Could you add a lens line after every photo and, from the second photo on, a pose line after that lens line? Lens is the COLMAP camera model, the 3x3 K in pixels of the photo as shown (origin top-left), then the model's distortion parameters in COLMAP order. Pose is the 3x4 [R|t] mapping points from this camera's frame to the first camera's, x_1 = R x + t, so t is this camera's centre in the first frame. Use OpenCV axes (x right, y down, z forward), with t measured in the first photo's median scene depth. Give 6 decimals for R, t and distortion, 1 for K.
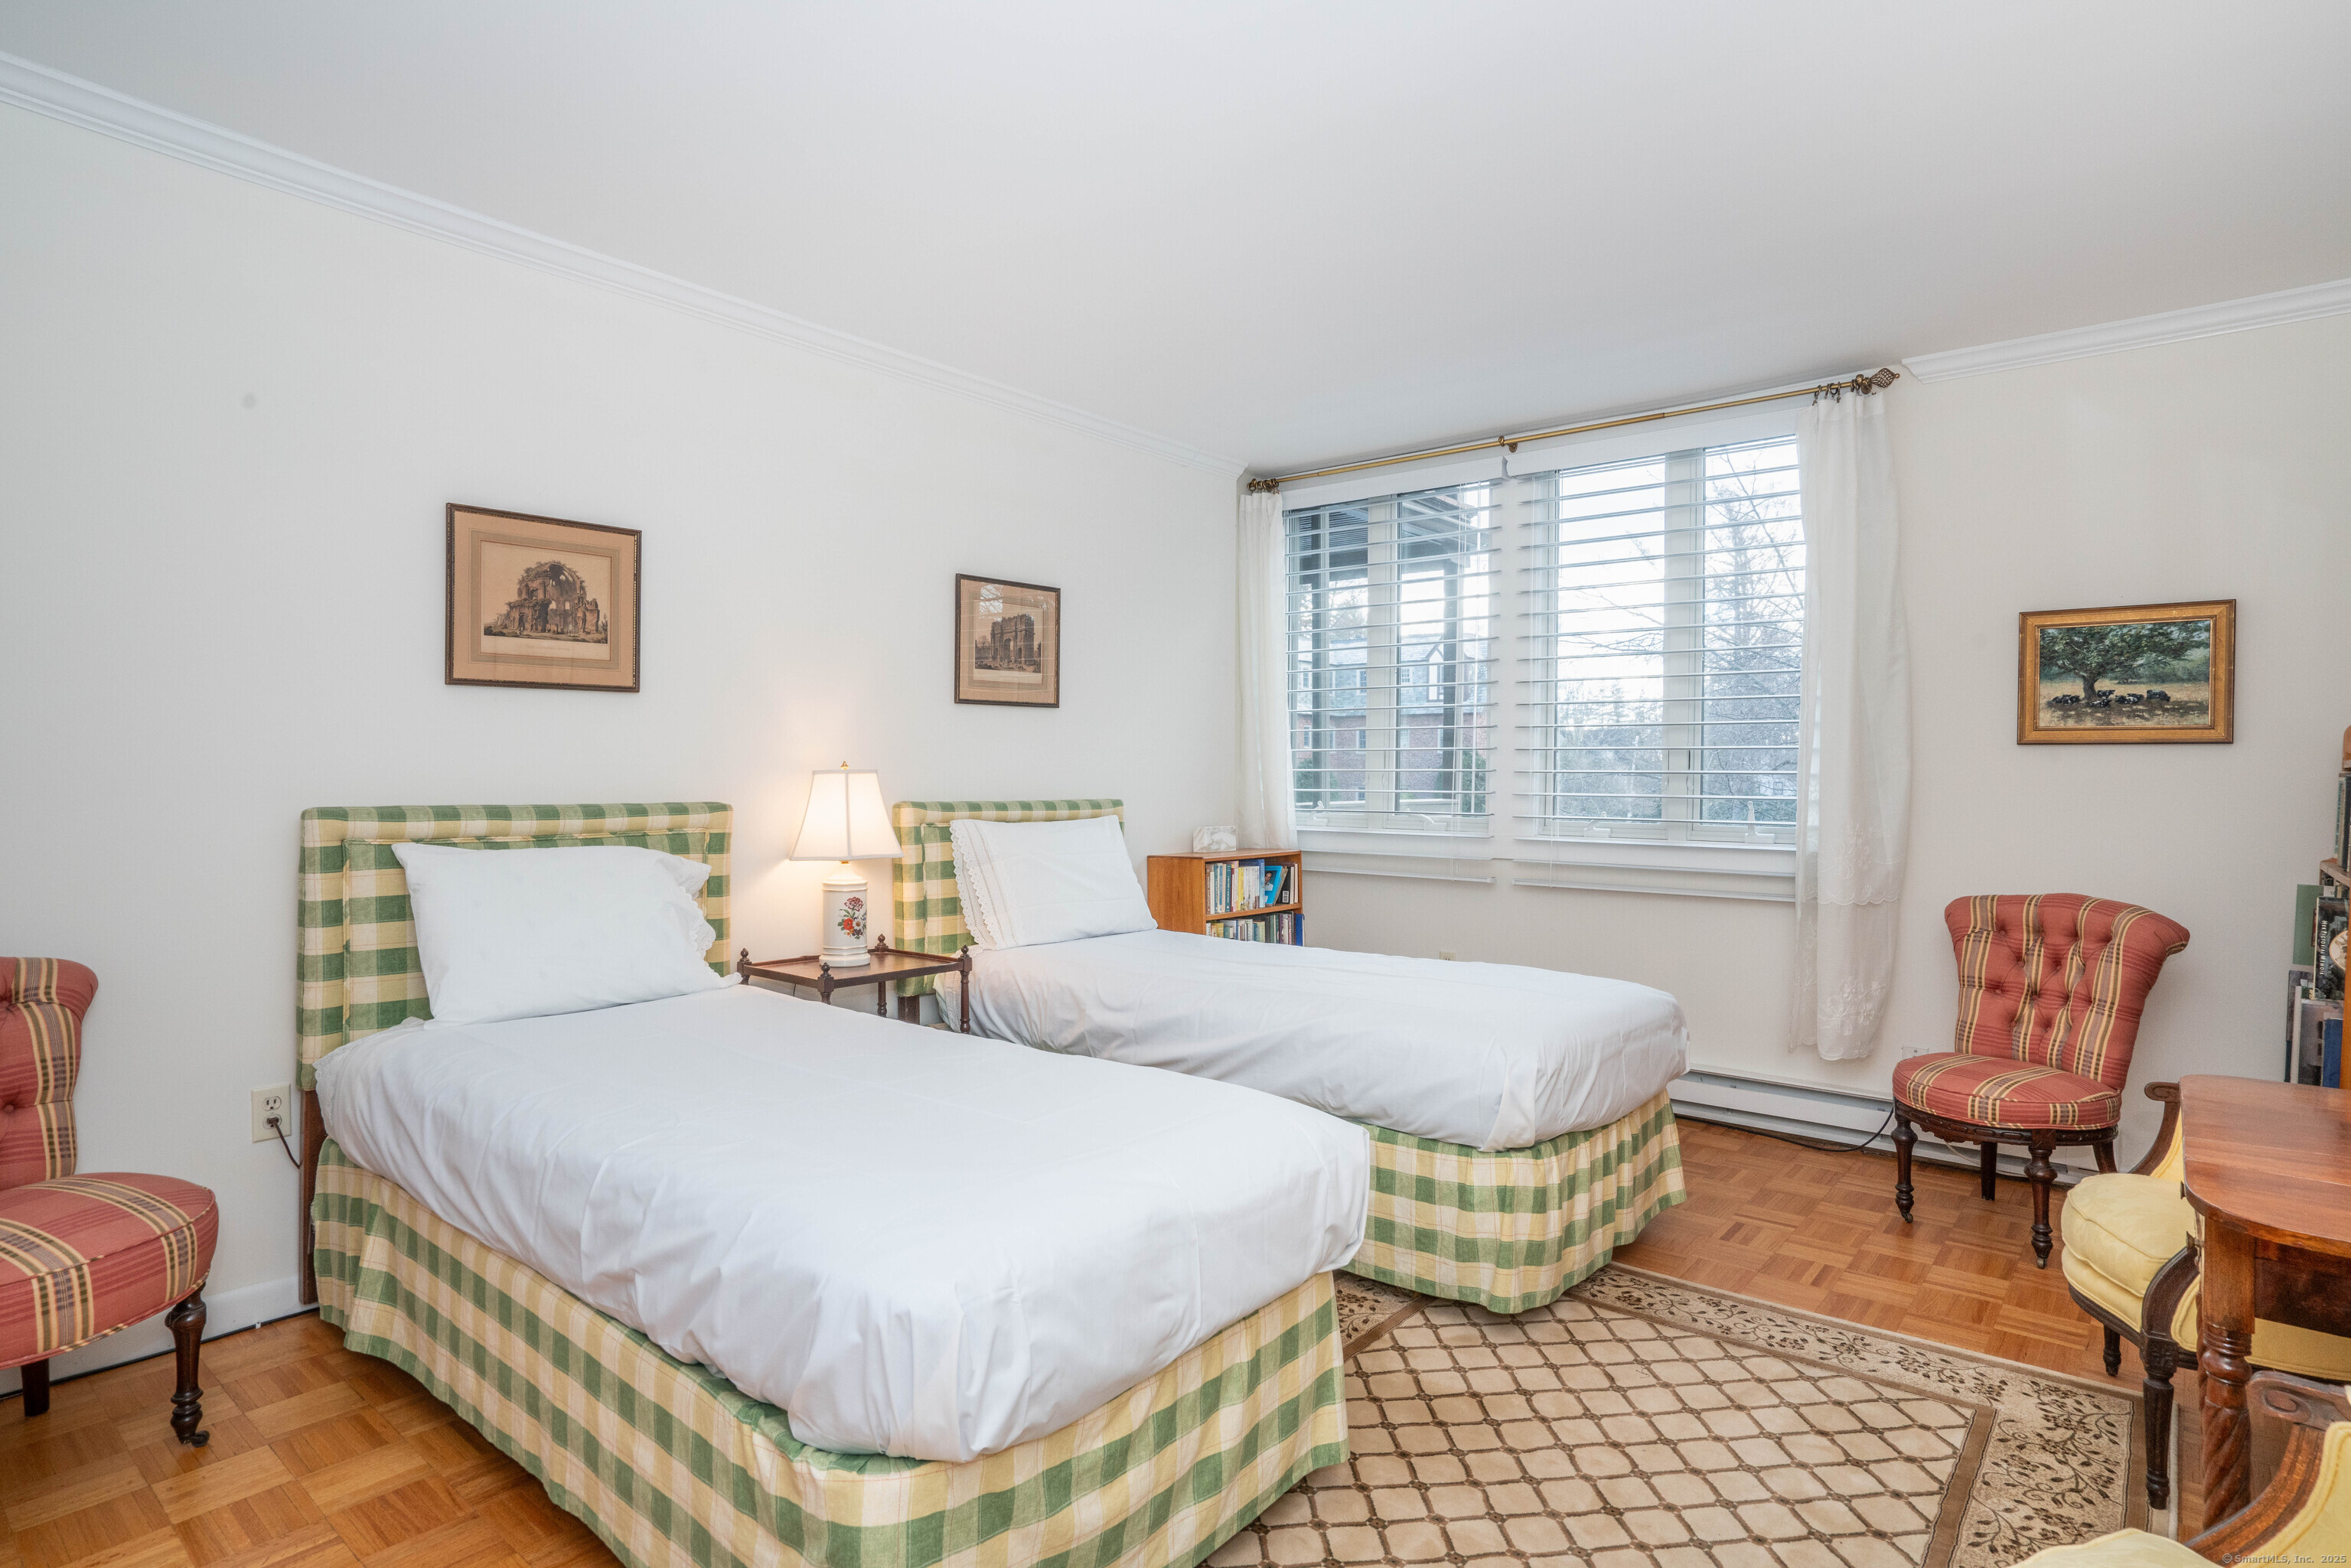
lens RADIAL K [[1166.4, 0, 1175.5], [0, 1166.4, 784.0], [0, 0, 1]] dist [-0.095861, 0.000575]
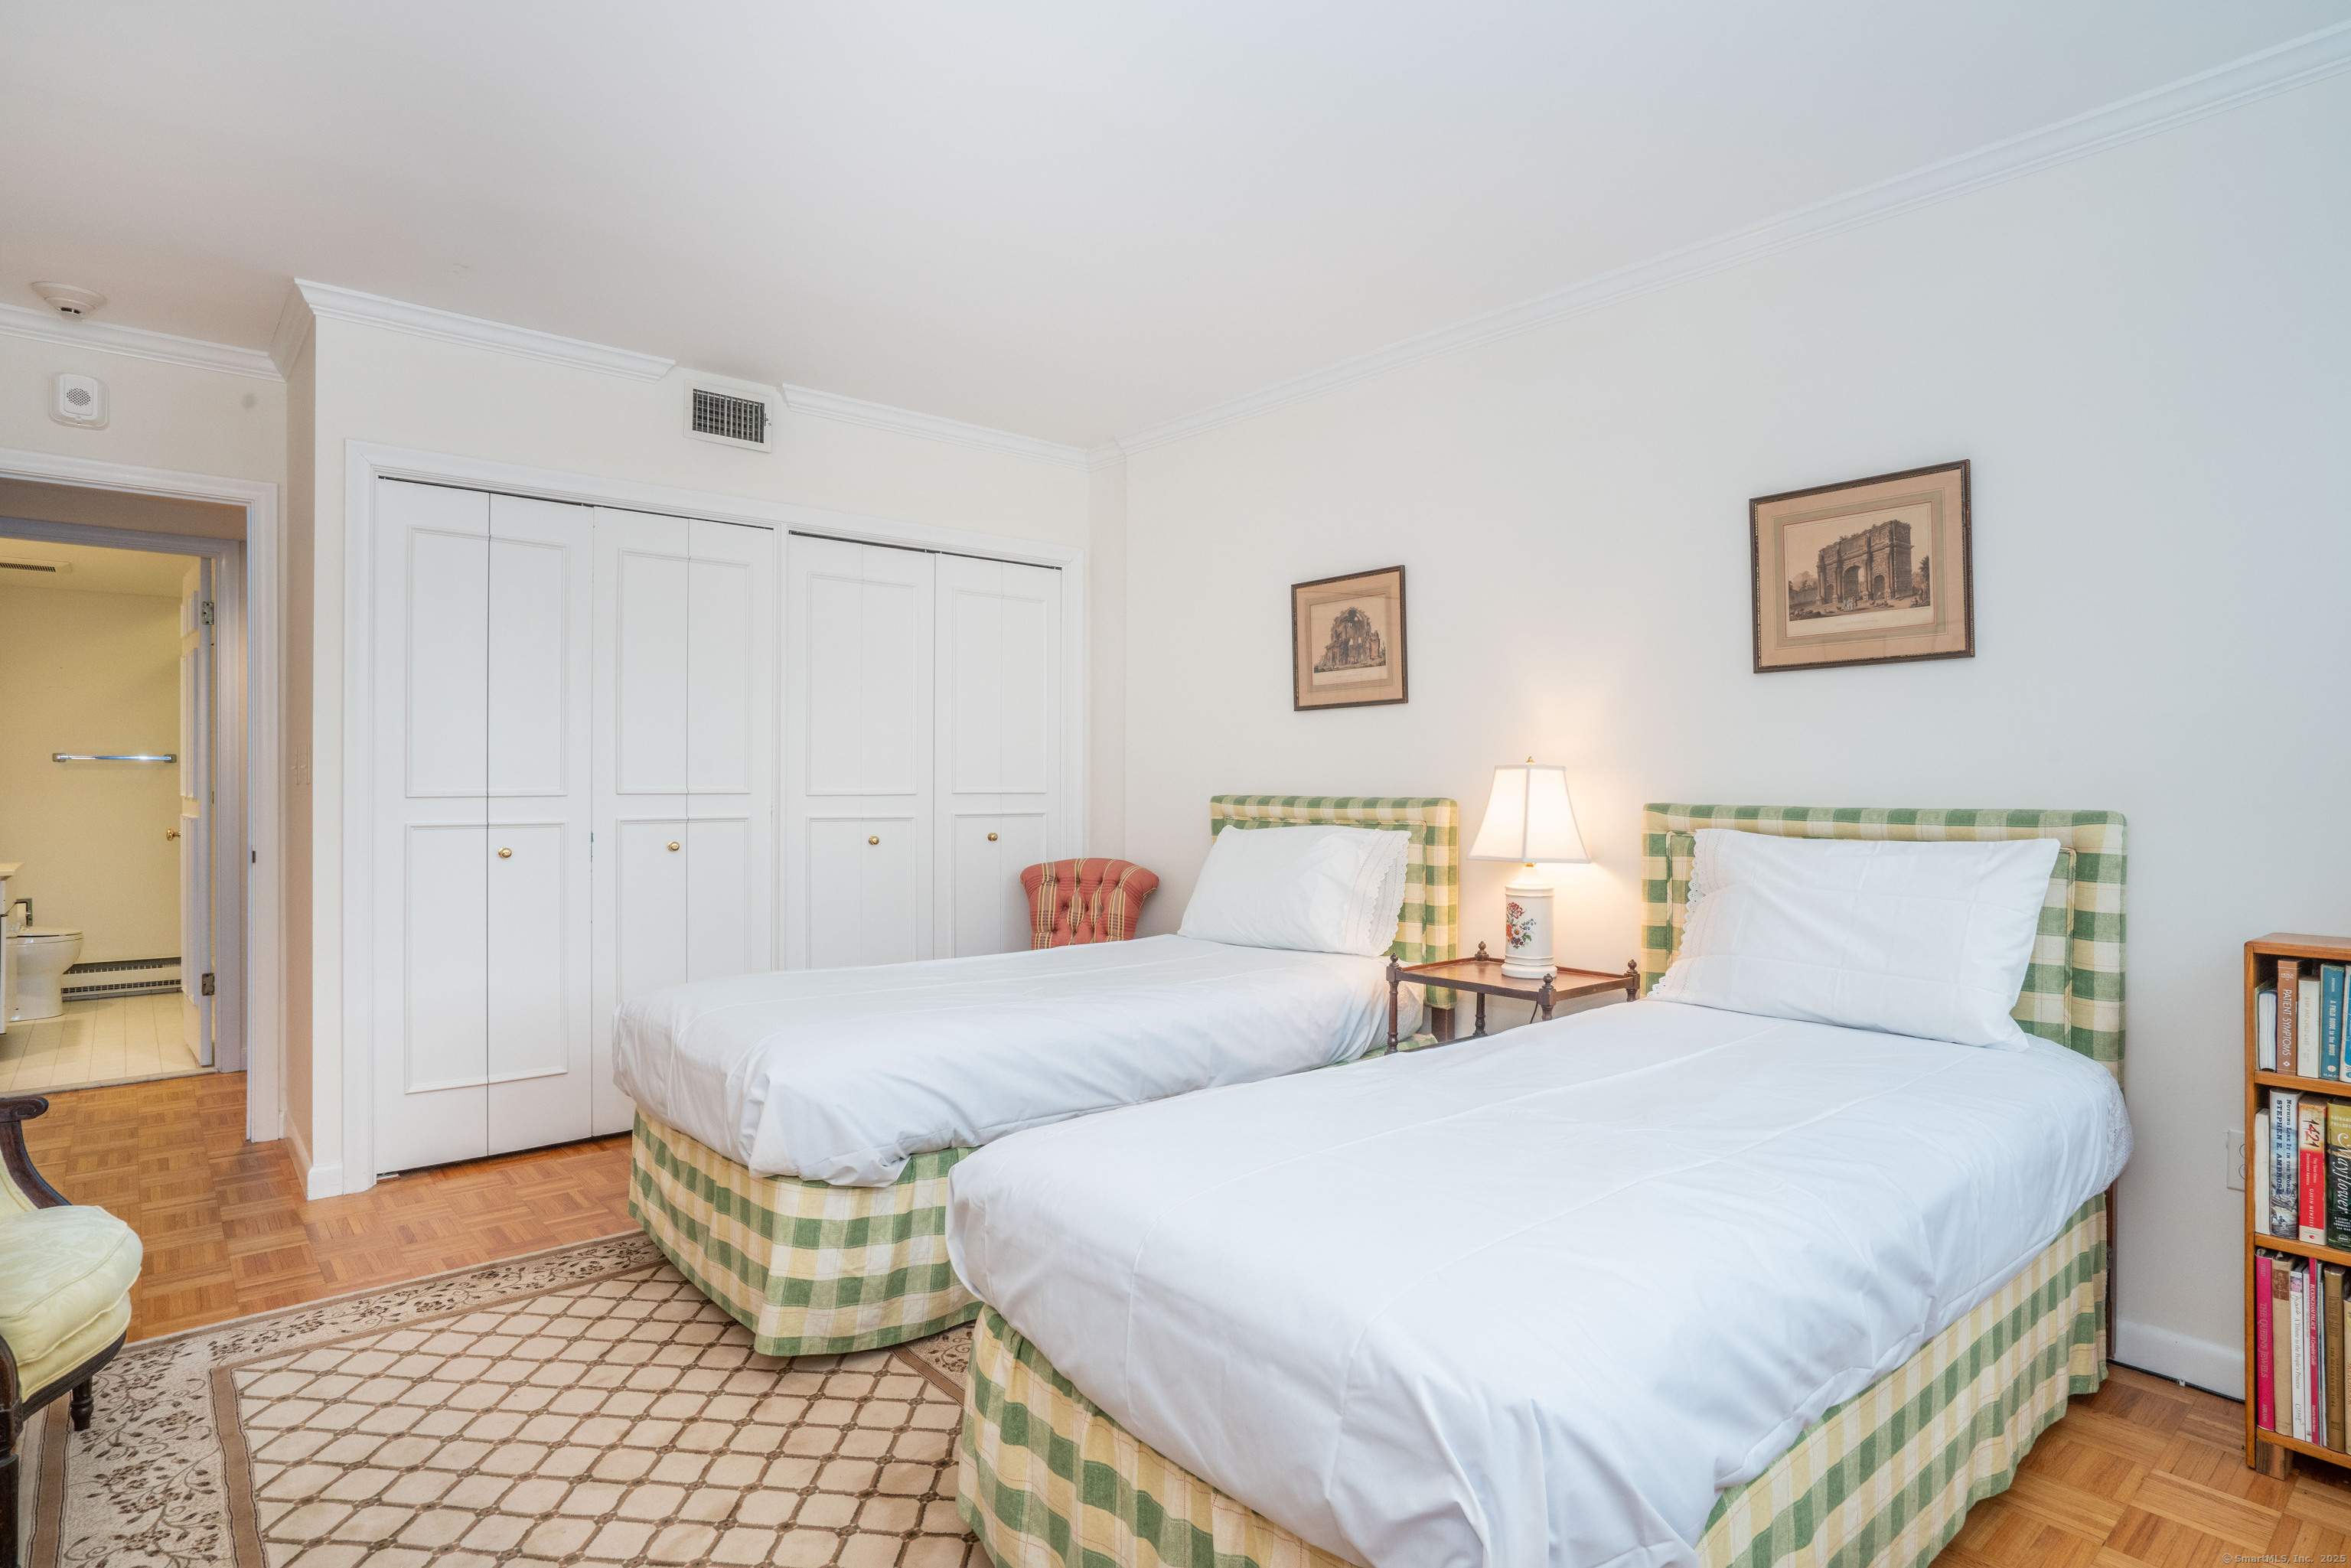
lens RADIAL K [[1204.0, 0, 1175.5], [0, 1204.0, 784.0], [0, 0, 1]] dist [0.000215, 0.001486]
pose [[-0.134346, 0.020837, -0.990715, 0.797028], [0.015484, 0.999701, 0.018926, -0.023854], [0.990813, -0.012798, -0.134629, 0.930251]]
